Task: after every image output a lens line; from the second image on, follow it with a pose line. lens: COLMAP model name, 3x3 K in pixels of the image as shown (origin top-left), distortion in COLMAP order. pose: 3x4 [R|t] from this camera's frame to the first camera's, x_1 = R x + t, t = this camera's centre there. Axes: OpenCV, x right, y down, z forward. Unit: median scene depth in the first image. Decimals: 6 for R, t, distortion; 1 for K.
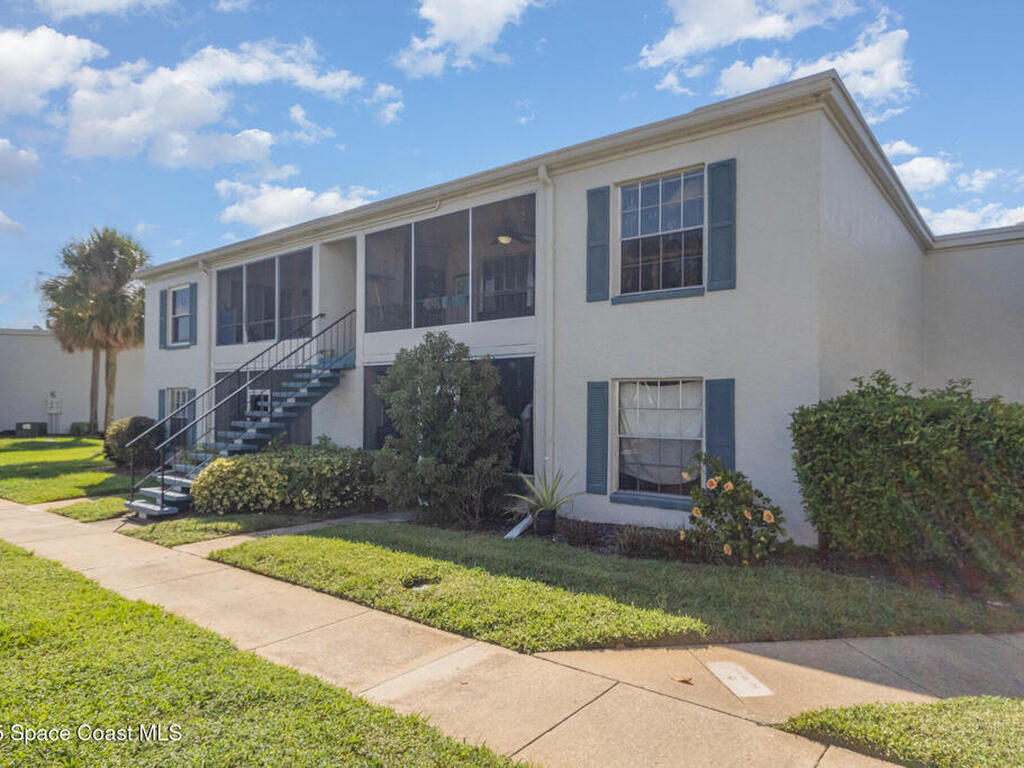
lens RADIAL K [[658.0, 0, 518.2], [0, 658.0, 387.0], [0, 0, 1]] dist [-0.000314, 0.003713]
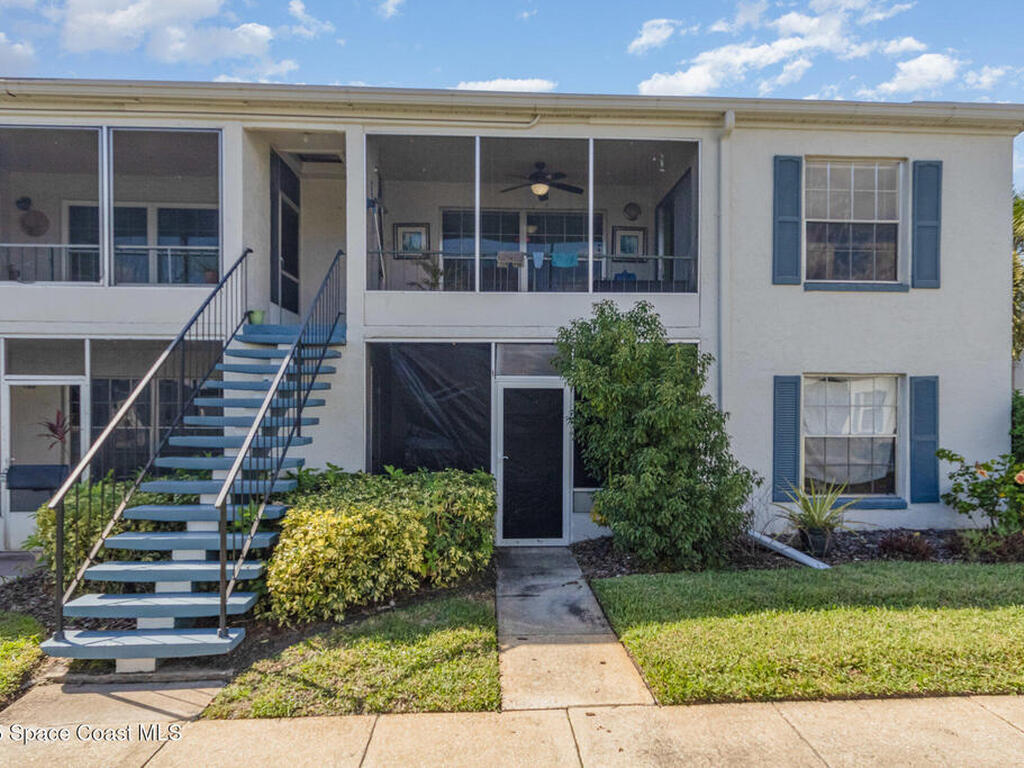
lens RADIAL K [[658.0, 0, 518.2], [0, 658.0, 387.0], [0, 0, 1]] dist [-0.000314, 0.003713]
pose [[0.759089, 0.009486, 0.650917, -0.736507], [-0.017386, 0.999833, 0.005704, 0.008296], [-0.650754, -0.015647, 0.759127, 0.571545]]
